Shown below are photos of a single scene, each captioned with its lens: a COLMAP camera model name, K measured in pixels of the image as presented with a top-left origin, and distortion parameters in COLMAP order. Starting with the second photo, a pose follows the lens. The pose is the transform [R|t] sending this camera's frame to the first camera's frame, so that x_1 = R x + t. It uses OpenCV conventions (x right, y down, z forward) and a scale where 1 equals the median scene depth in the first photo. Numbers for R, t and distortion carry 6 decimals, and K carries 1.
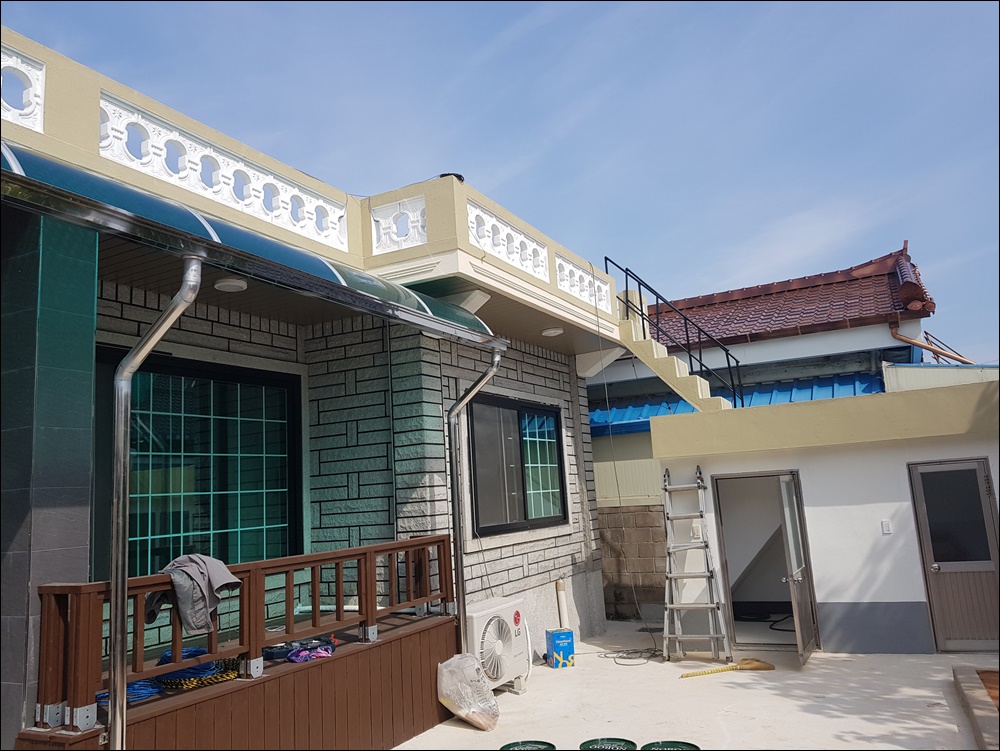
lens RADIAL K [[771.6, 0, 502.3], [0, 771.6, 360.8], [0, 0, 1]] dist [0.111731, -0.200272]
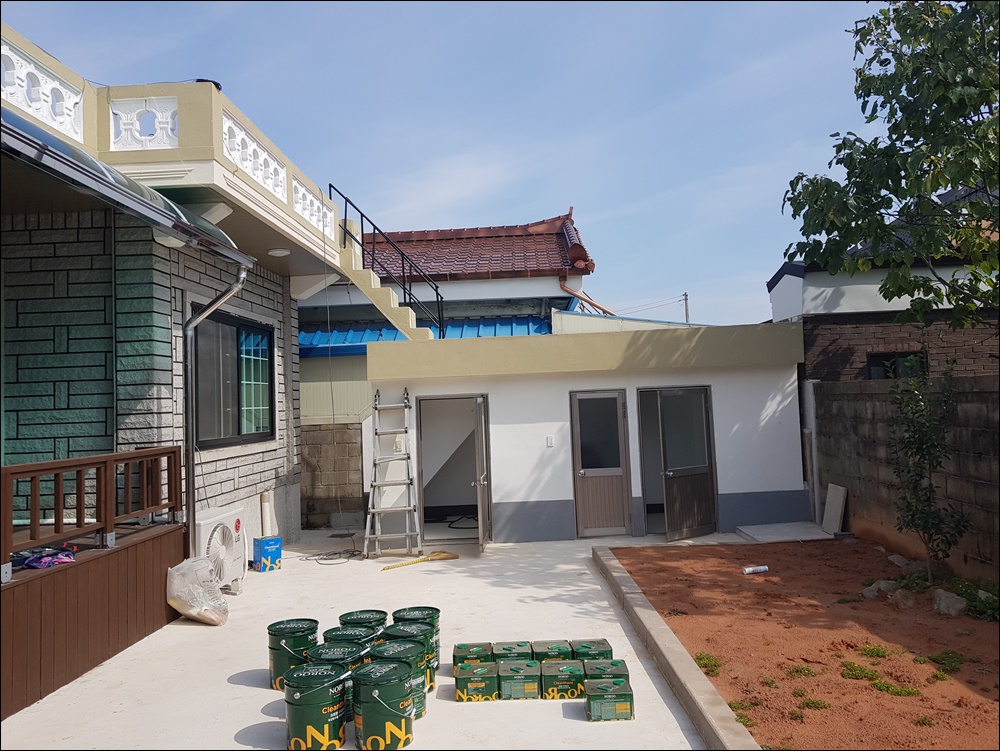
lens RADIAL K [[771.6, 0, 502.3], [0, 771.6, 360.8], [0, 0, 1]] dist [0.111731, -0.200272]
pose [[0.902763, 0.052396, 0.426934, -0.120961], [-0.092590, 0.992956, 0.073923, 0.001462], [-0.420054, -0.106265, 0.901256, -0.068313]]
